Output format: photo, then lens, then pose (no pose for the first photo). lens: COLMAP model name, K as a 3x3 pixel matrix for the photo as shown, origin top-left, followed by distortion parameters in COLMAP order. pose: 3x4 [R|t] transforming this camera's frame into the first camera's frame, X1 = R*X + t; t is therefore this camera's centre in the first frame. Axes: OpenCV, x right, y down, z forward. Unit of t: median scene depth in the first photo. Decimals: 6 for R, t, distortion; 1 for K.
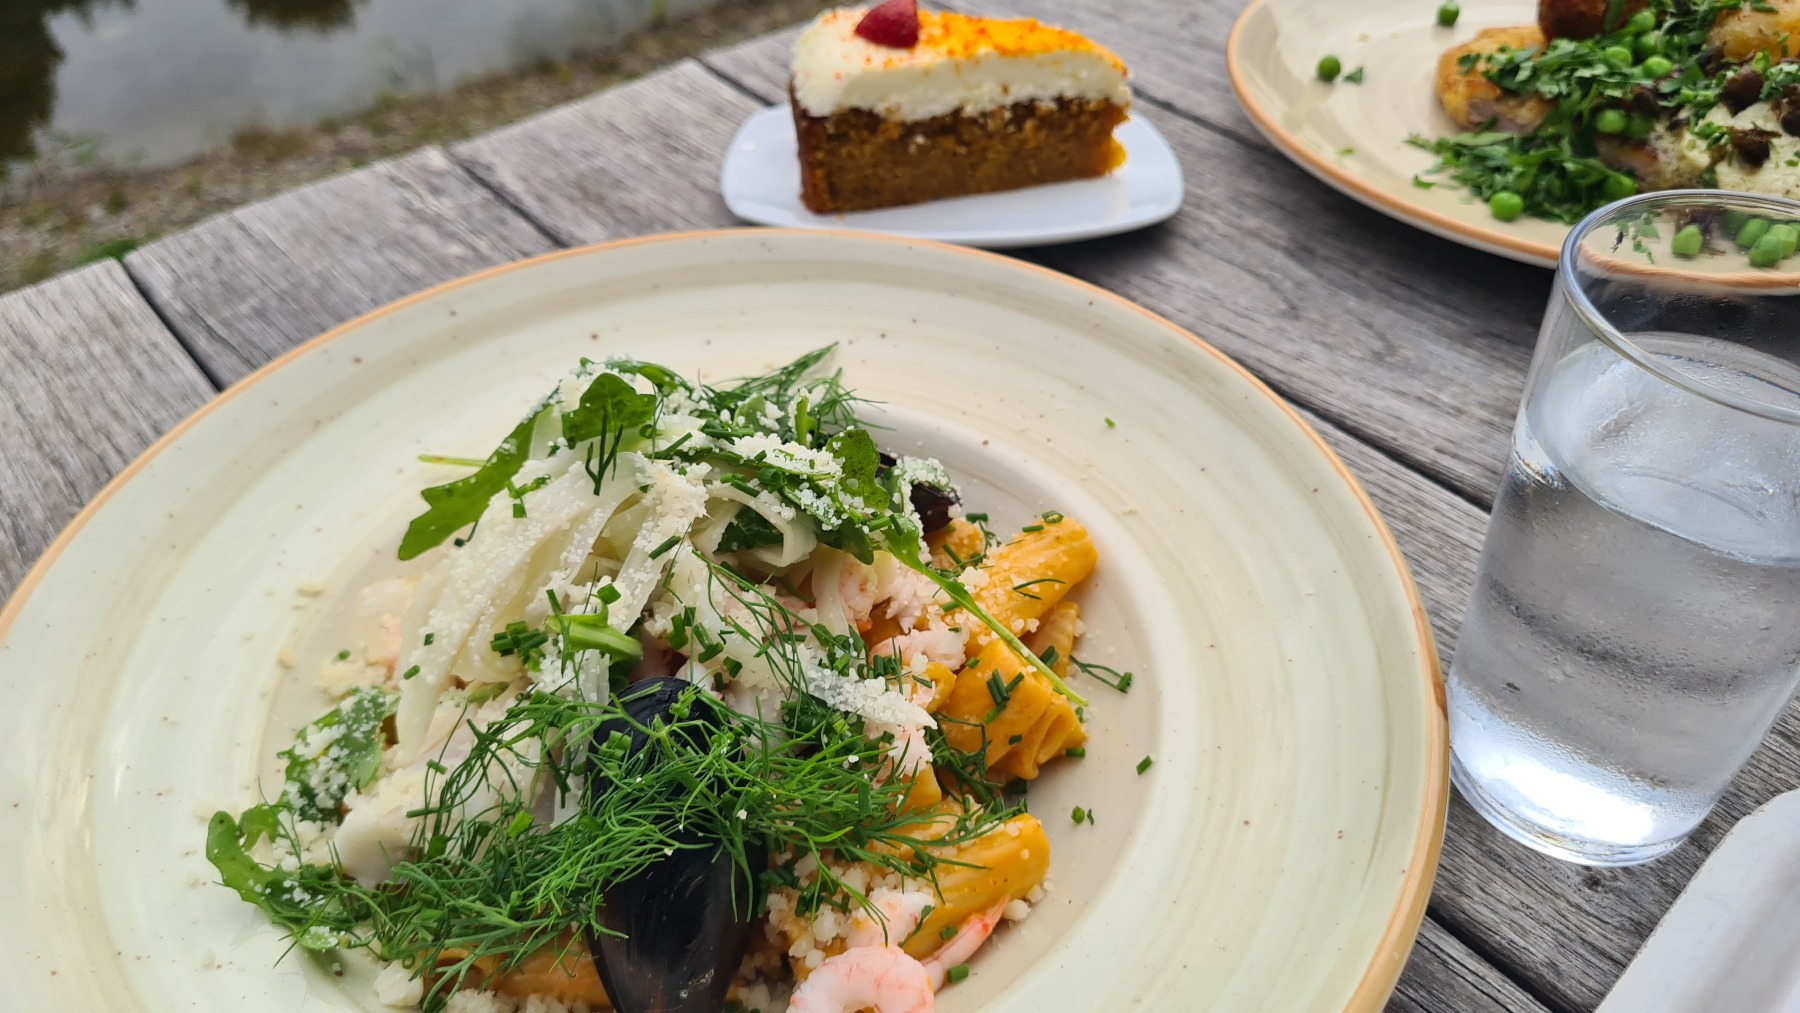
lens RADIAL K [[1355.8, 0, 900.0], [0, 1355.8, 506.5], [0, 0, 1]] dist [-0.003879, -0.006912]
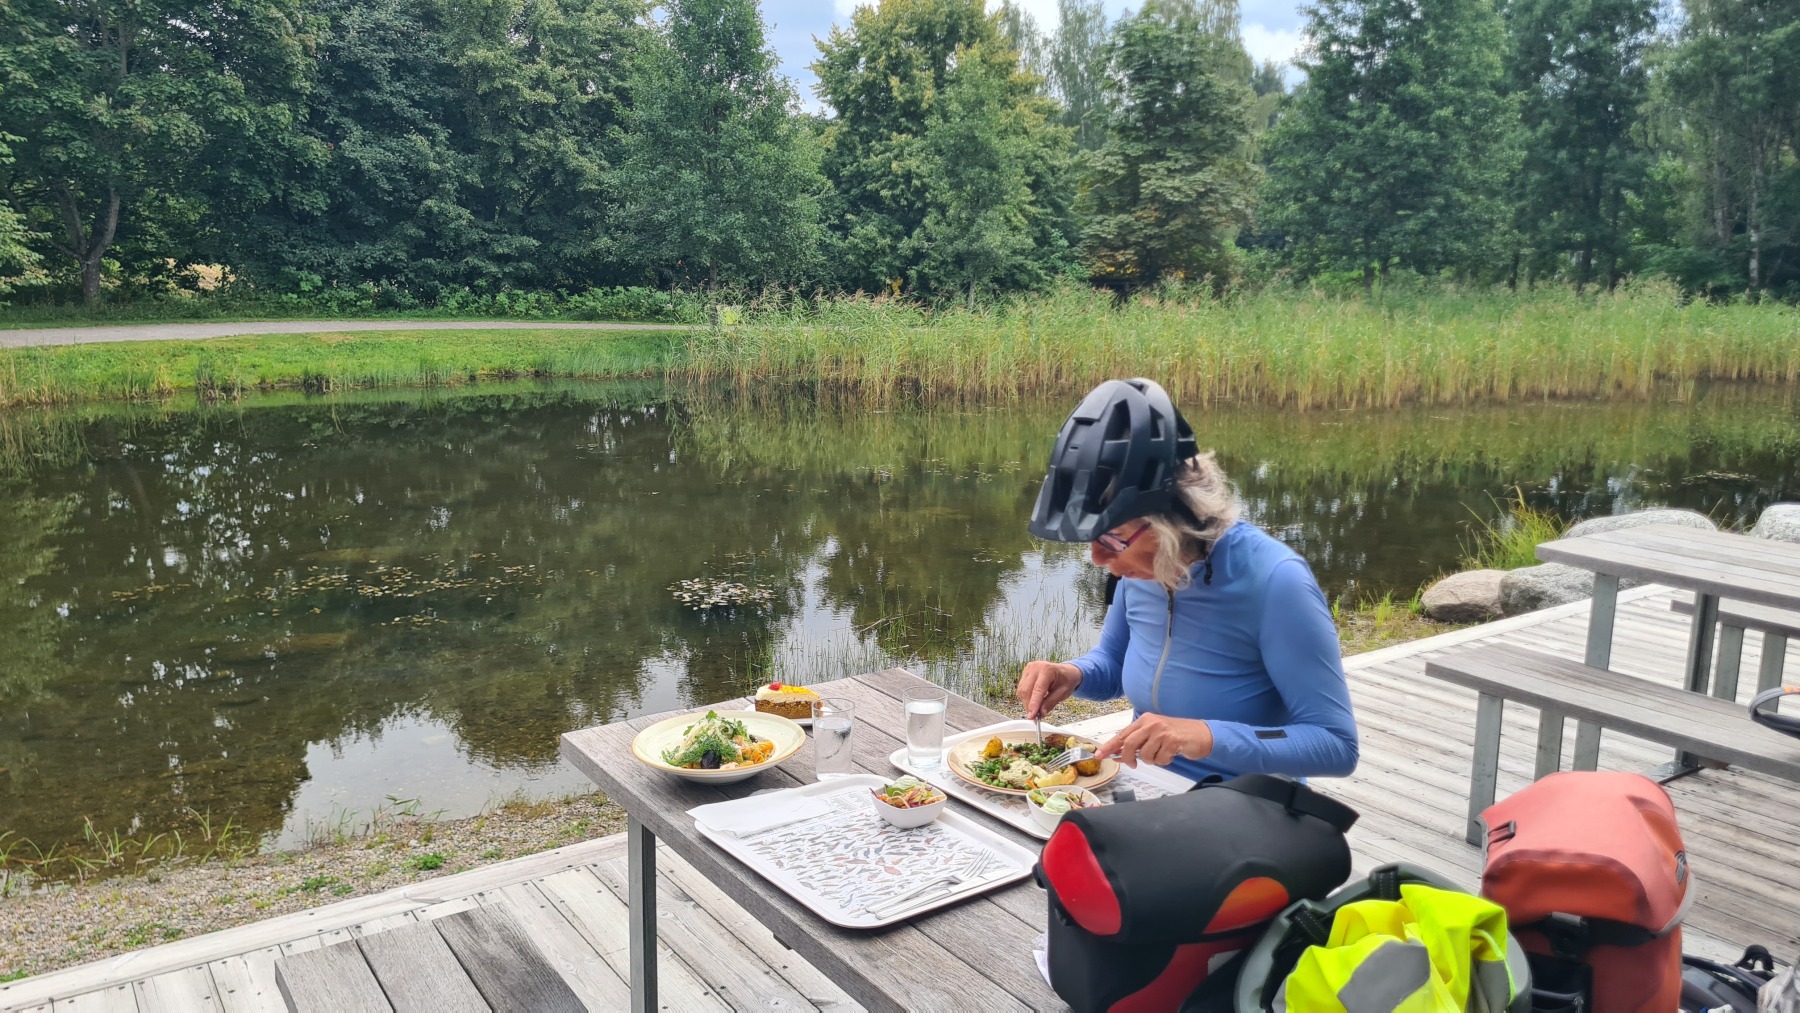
lens RADIAL K [[1355.8, 0, 900.0], [0, 1355.8, 506.5], [0, 0, 1]] dist [-0.003879, -0.006912]
pose [[0.991672, 0.028534, -0.125589, 1.138285], [-0.089984, 0.851156, -0.517143, 1.775528], [0.092139, 0.524137, 0.846635, -3.892003]]
